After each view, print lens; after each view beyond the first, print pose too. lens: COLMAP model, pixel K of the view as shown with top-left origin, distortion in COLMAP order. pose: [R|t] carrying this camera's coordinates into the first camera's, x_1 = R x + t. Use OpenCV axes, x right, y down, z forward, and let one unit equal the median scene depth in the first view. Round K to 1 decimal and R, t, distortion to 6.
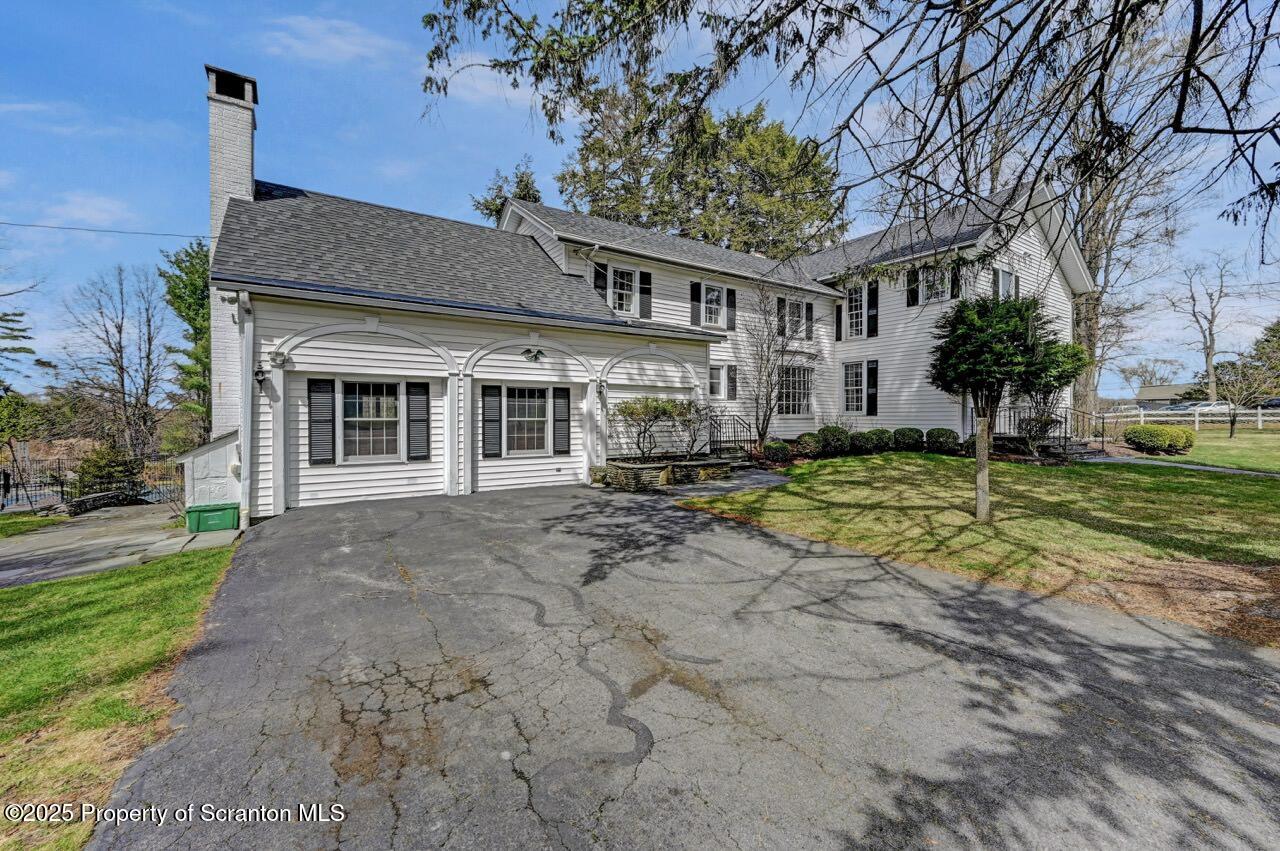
lens RADIAL K [[514.9, 0, 637.1], [0, 514.9, 422.0], [0, 0, 1]] dist [-0.006222, 0.000089]
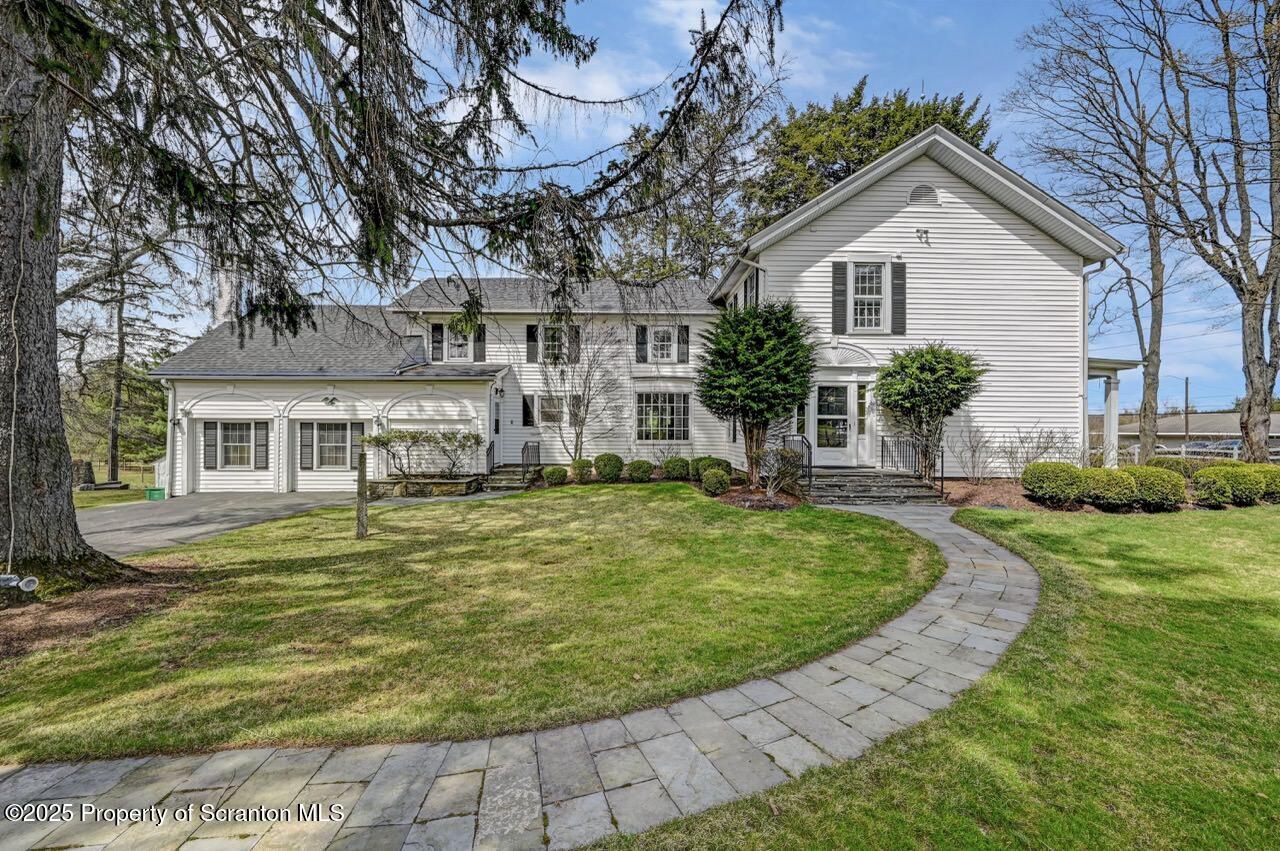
lens RADIAL K [[514.9, 0, 638.1], [0, 514.9, 432.3], [0, 0, 1]] dist [-0.006222, 0.000089]
pose [[0.841221, -0.001458, -0.540690, 1.184750], [-0.007679, 0.999863, -0.014644, -0.023407], [0.540637, 0.016471, 0.841095, 0.219905]]
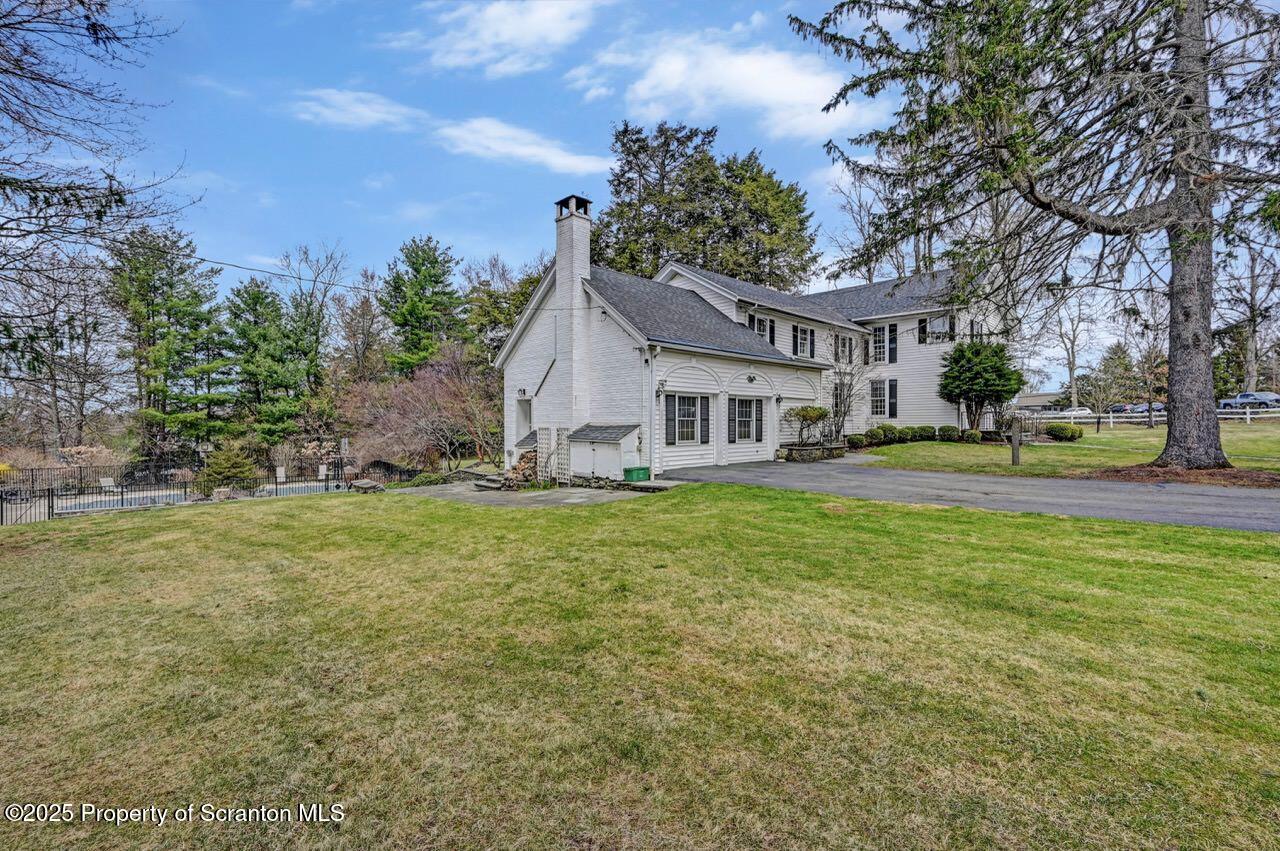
lens RADIAL K [[533.4, 0, 641.5], [0, 533.4, 426.0], [0, 0, 1]] dist [0.000753, 0.000076]
pose [[0.984969, -0.000829, 0.172730, -0.744193], [0.000448, 0.999997, 0.002245, 0.011114], [-0.172732, -0.002133, 0.984967, -0.530298]]
